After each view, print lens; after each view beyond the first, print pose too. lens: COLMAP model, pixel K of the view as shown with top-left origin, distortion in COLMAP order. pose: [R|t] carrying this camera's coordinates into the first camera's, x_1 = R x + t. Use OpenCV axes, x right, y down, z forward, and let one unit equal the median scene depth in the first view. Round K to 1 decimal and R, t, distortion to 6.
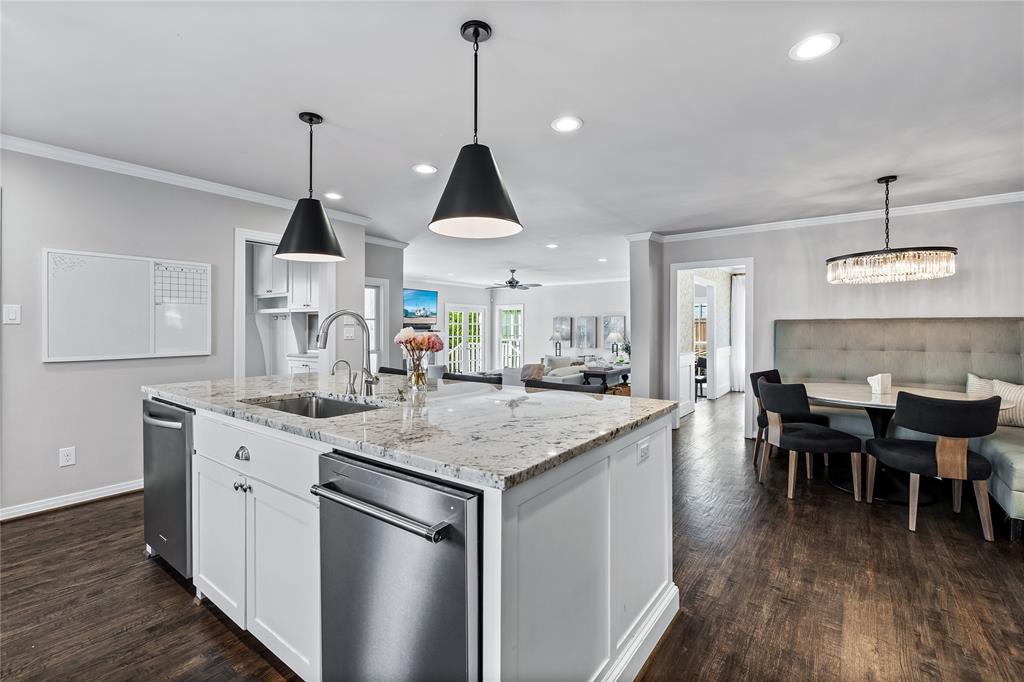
lens RADIAL K [[468.7, 0, 509.9], [0, 468.7, 328.0], [0, 0, 1]] dist [0.000275, 0.000001]
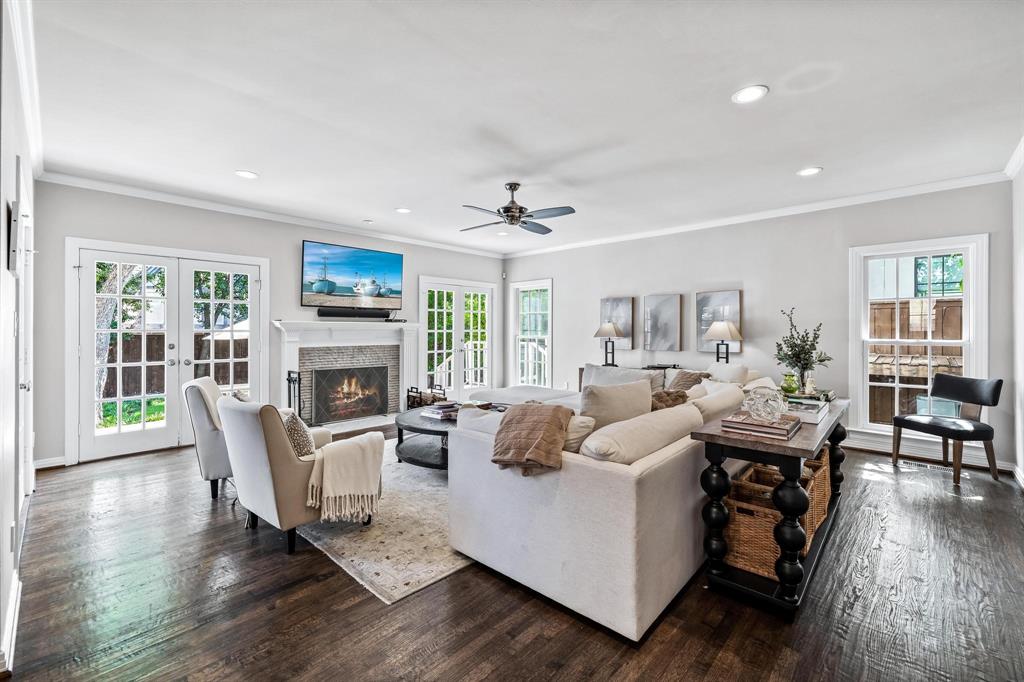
lens RADIAL K [[434.5, 0, 499.7], [0, 434.5, 340.9], [0, 0, 1]] dist [0.000504, 0.000485]
pose [[0.990753, 0.003158, -0.135640, 0.042983], [0.000753, 0.999586, 0.028772, 0.015786], [0.135675, -0.028608, 0.990340, 0.465075]]
